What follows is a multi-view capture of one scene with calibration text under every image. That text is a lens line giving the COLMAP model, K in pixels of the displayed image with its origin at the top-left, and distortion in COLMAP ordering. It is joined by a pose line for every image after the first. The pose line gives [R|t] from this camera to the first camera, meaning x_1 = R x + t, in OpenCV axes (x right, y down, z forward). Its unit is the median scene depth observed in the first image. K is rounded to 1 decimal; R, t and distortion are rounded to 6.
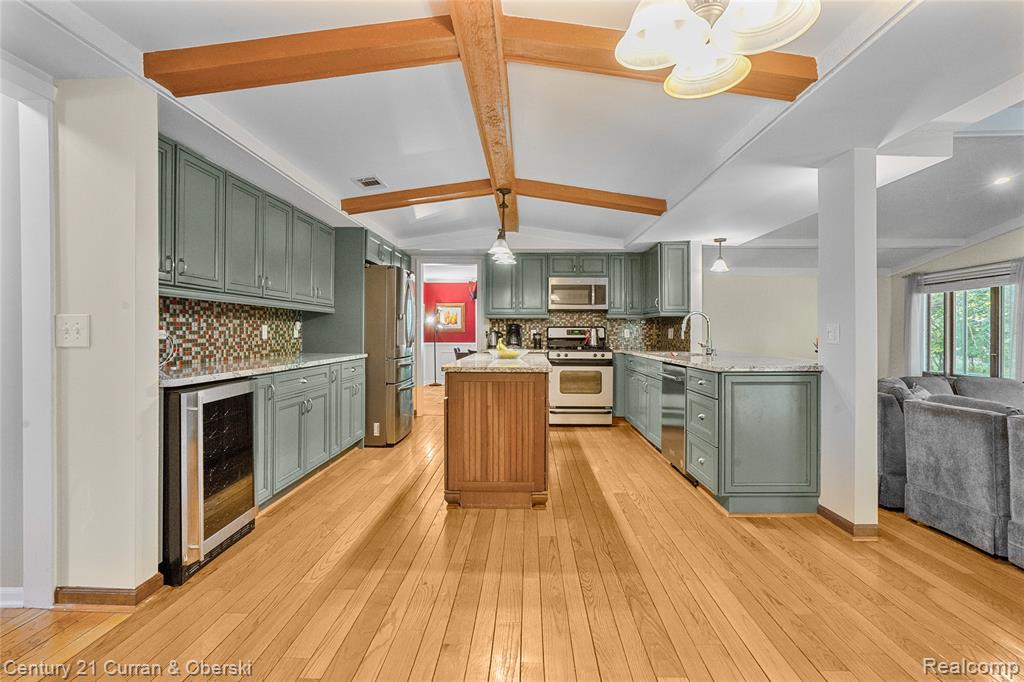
lens RADIAL K [[476.1, 0, 514.5], [0, 476.1, 331.5], [0, 0, 1]] dist [-0.002179, 0.000097]
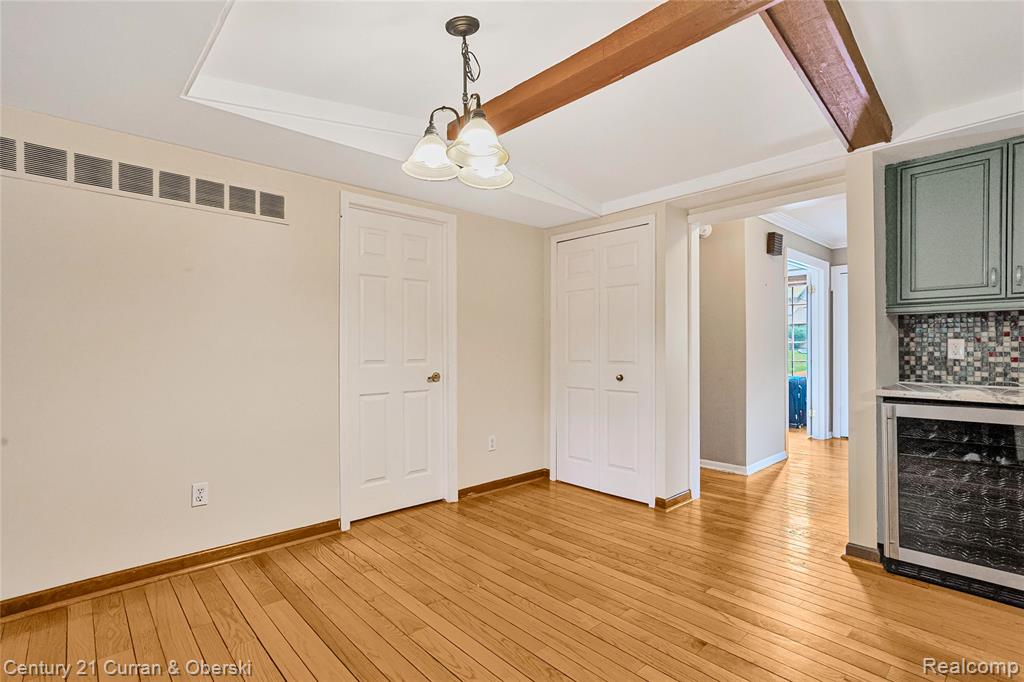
lens RADIAL K [[488.8, 0, 513.8], [0, 488.8, 353.0], [0, 0, 1]] dist [-0.001020, -0.000027]
pose [[-0.719539, 0.006613, -0.694420, 0.420832], [0.007090, 0.999972, 0.002176, 0.000768], [0.694416, -0.003358, -0.719566, 0.689612]]
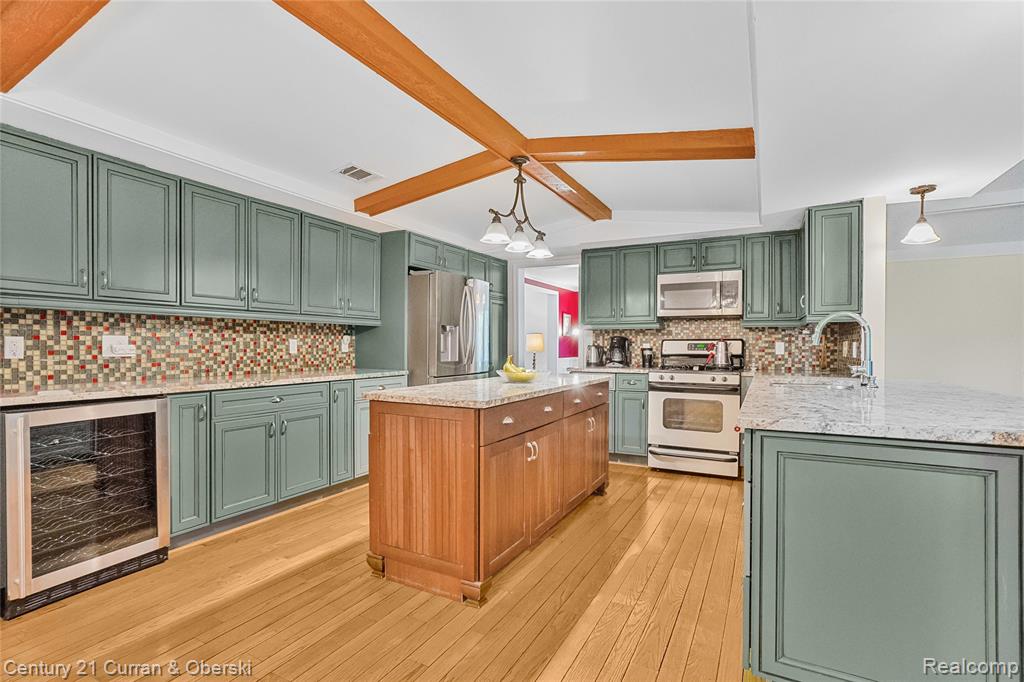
lens RADIAL K [[476.6, 0, 514.0], [0, 476.6, 353.6], [0, 0, 1]] dist [0.001034, 0.000538]
pose [[0.895842, 0.008710, -0.444288, 0.335145], [-0.000171, 0.999815, 0.019257, -0.002999], [0.444373, -0.017175, 0.895677, 0.342138]]
